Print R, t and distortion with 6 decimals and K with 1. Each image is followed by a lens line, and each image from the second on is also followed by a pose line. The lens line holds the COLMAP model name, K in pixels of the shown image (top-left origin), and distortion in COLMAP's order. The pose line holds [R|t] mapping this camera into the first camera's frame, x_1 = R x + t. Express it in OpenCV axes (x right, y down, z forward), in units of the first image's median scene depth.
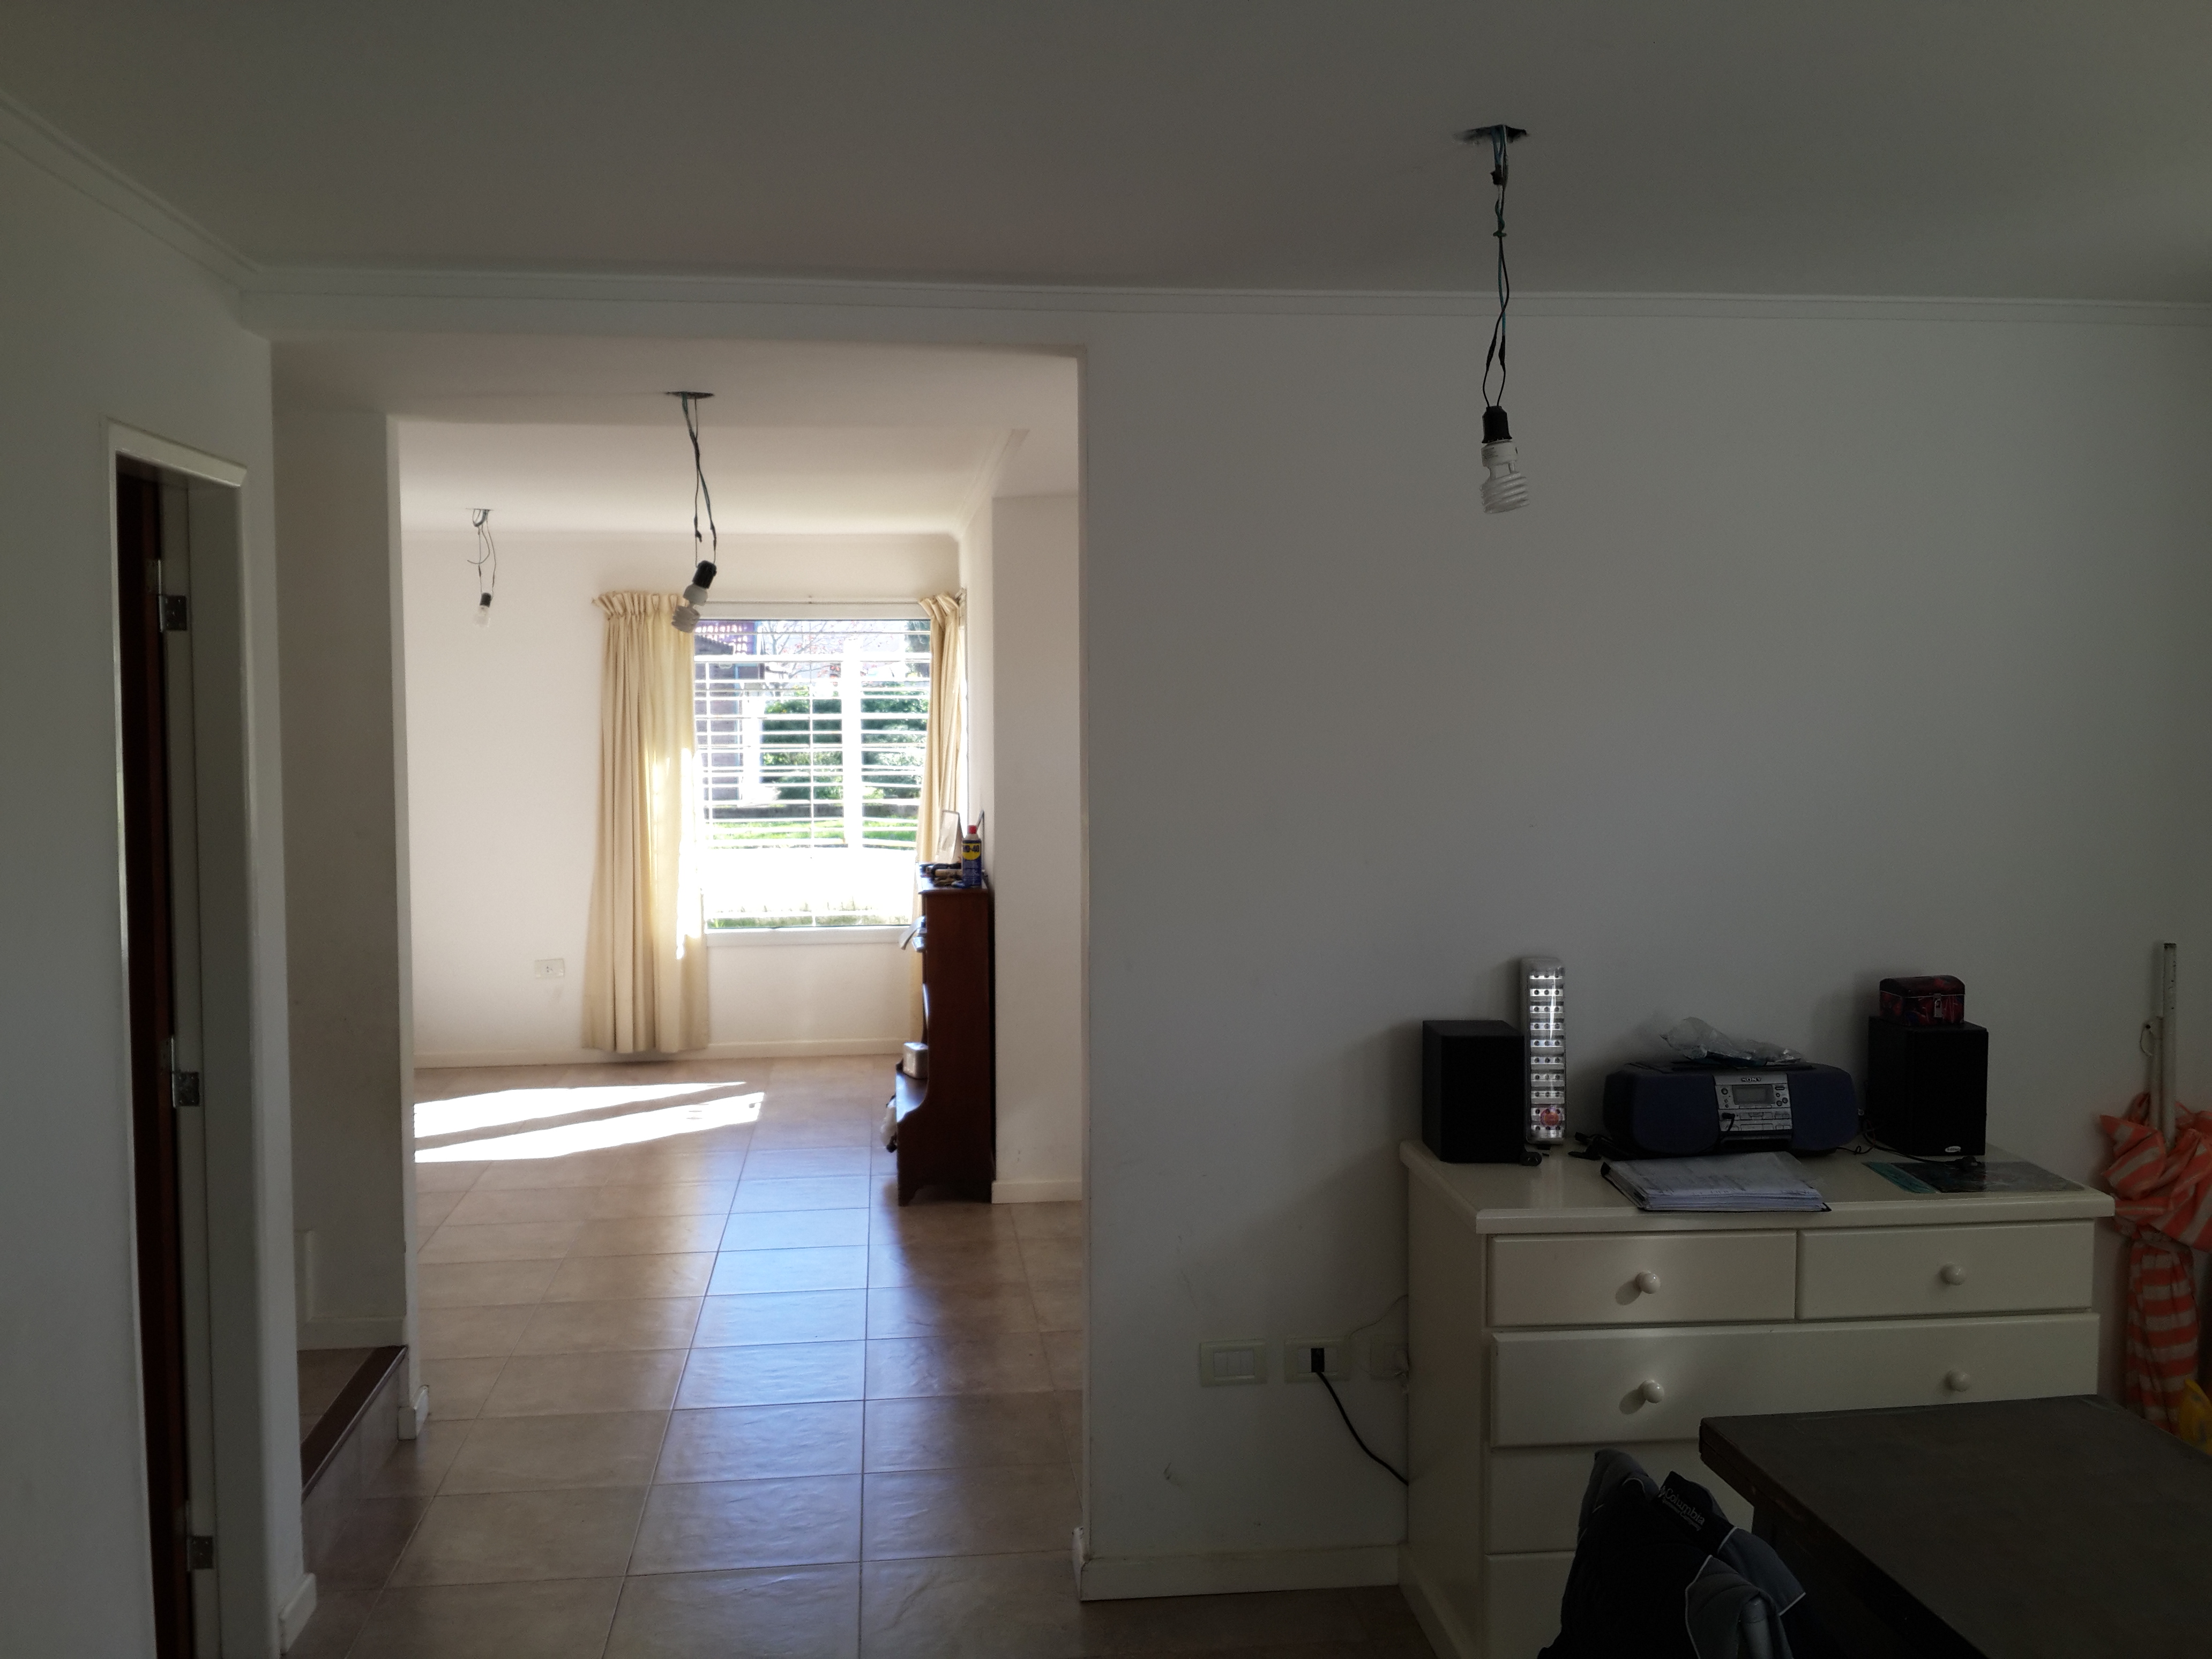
lens RADIAL K [[1955.6, 0, 1094.1], [0, 1955.6, 784.8], [0, 0, 1]] dist [0.146354, -0.368903]
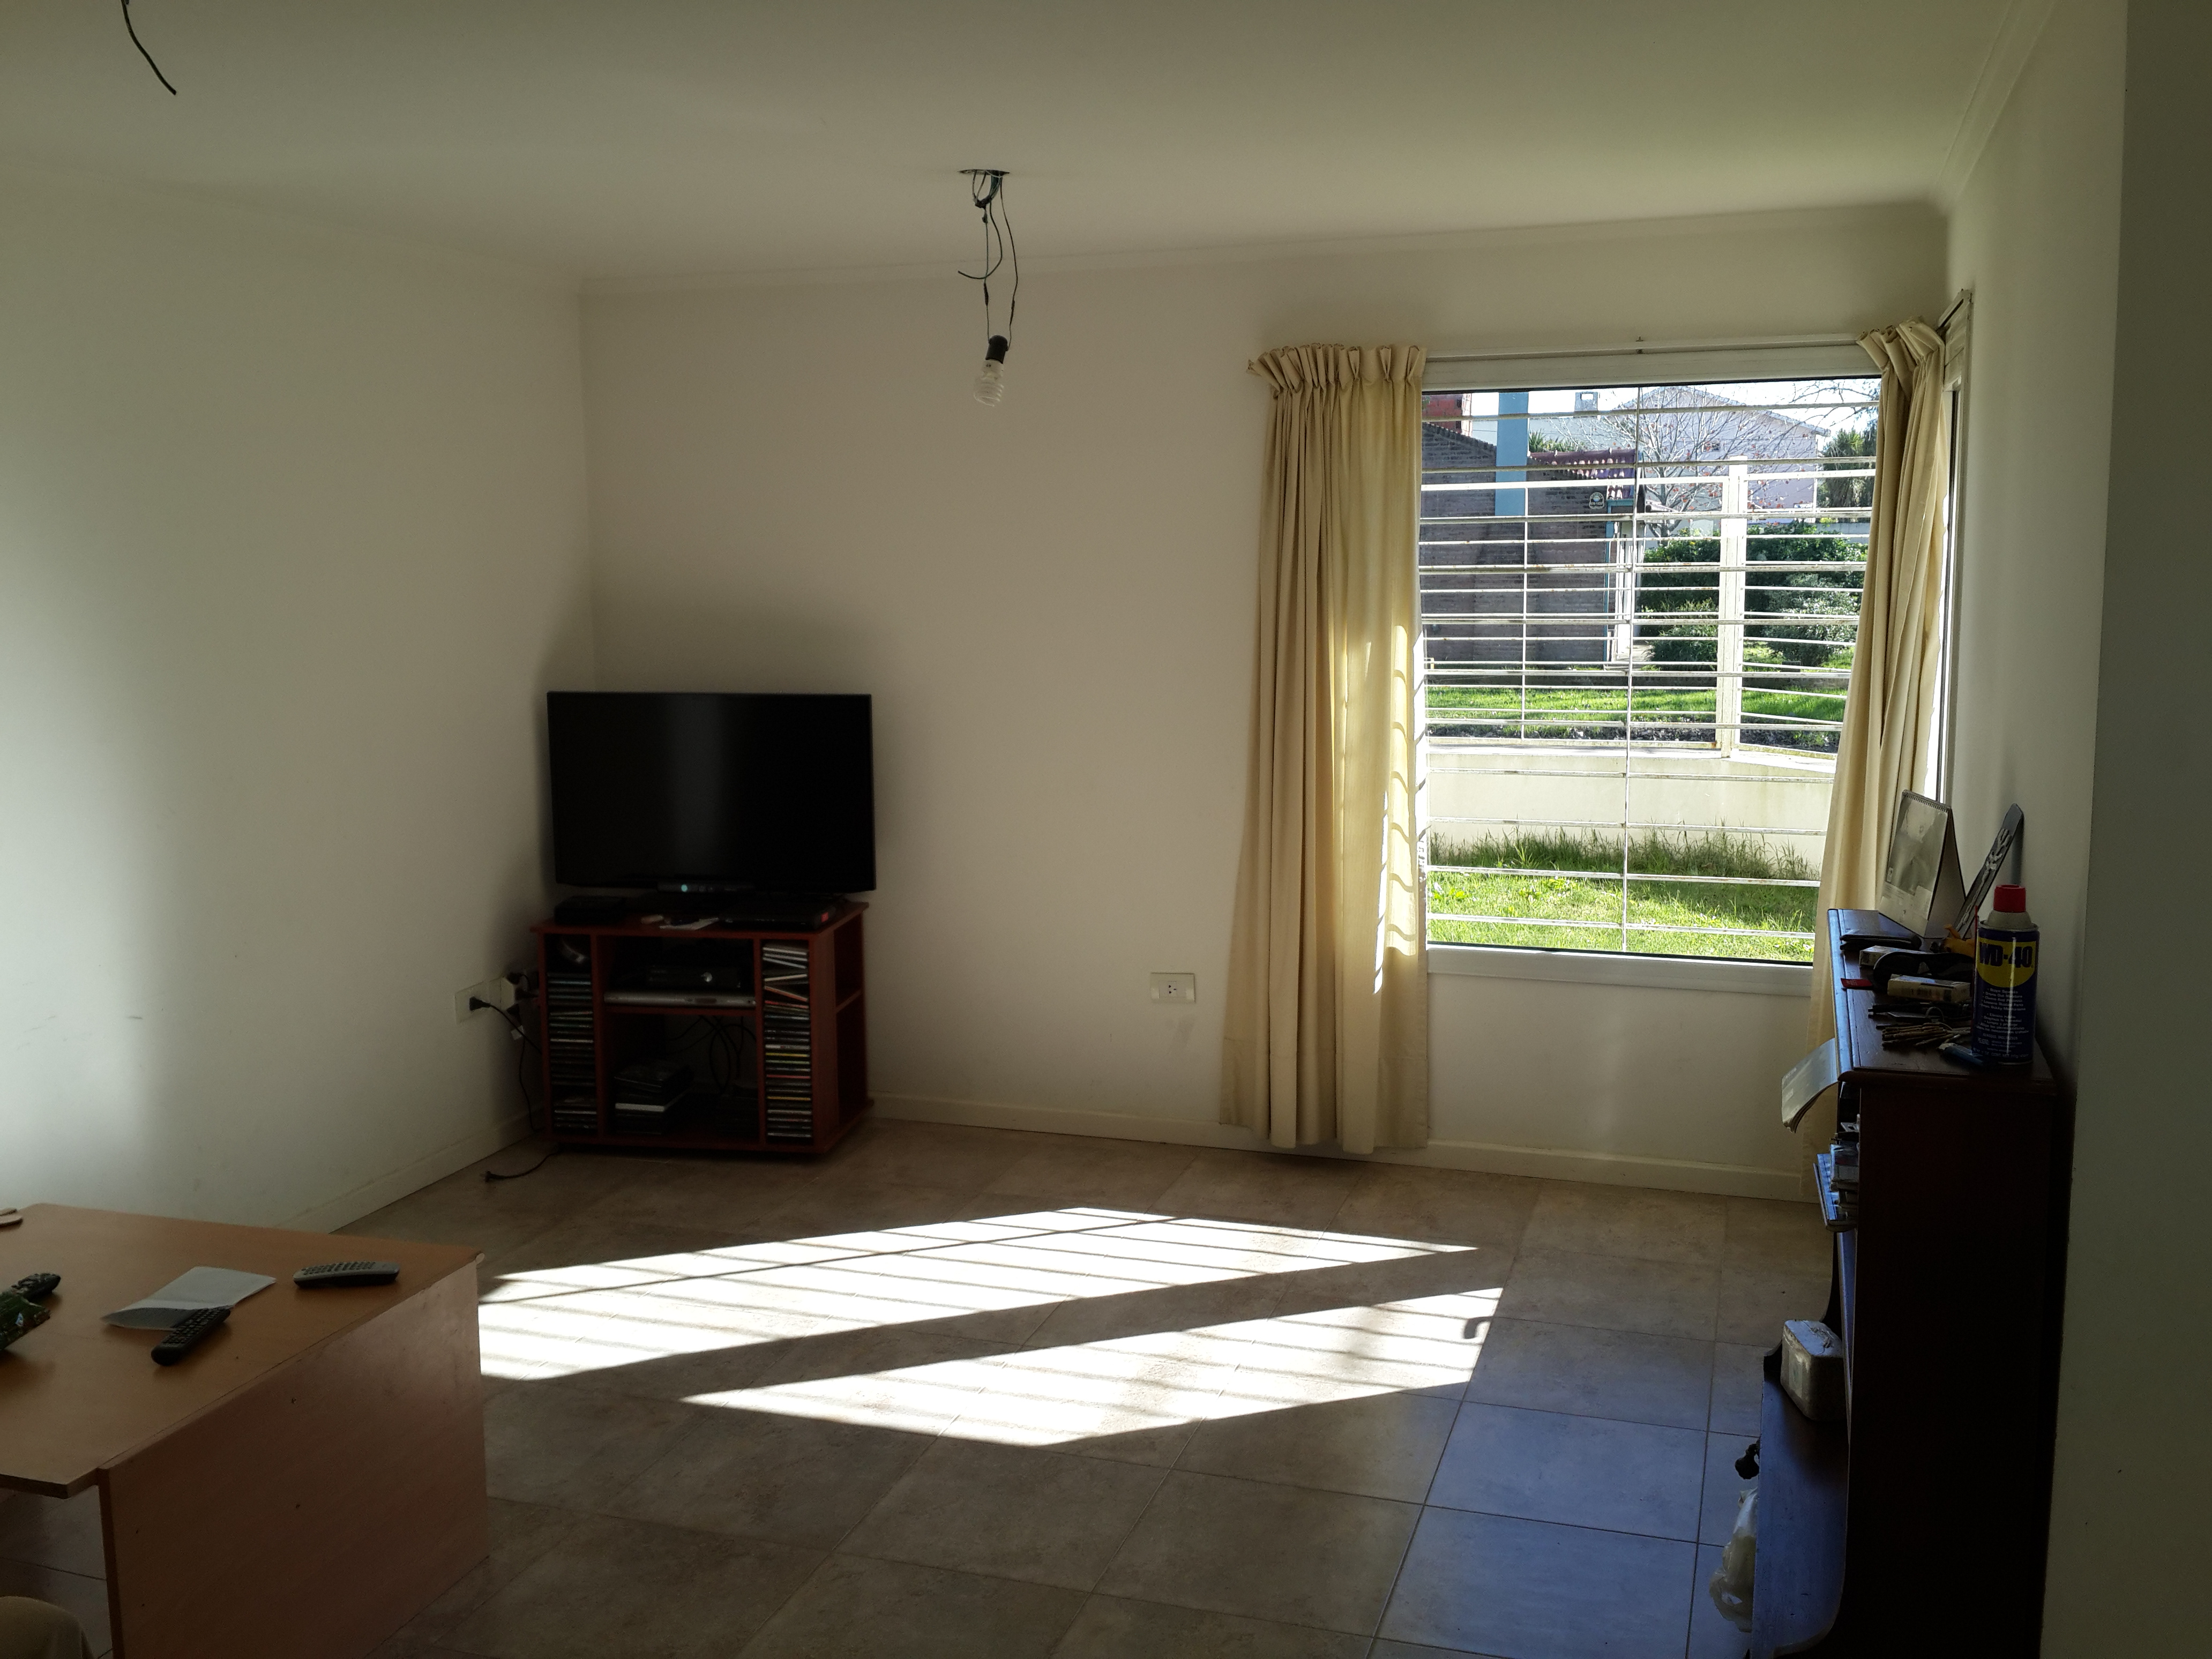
lens RADIAL K [[1955.6, 0, 1094.1], [0, 1955.6, 784.8], [0, 0, 1]] dist [0.146354, -0.368903]
pose [[0.903020, 0.048637, -0.426837, -0.044013], [-0.016318, 0.996737, 0.079053, -0.016068], [0.429289, -0.064421, 0.900867, 0.452845]]
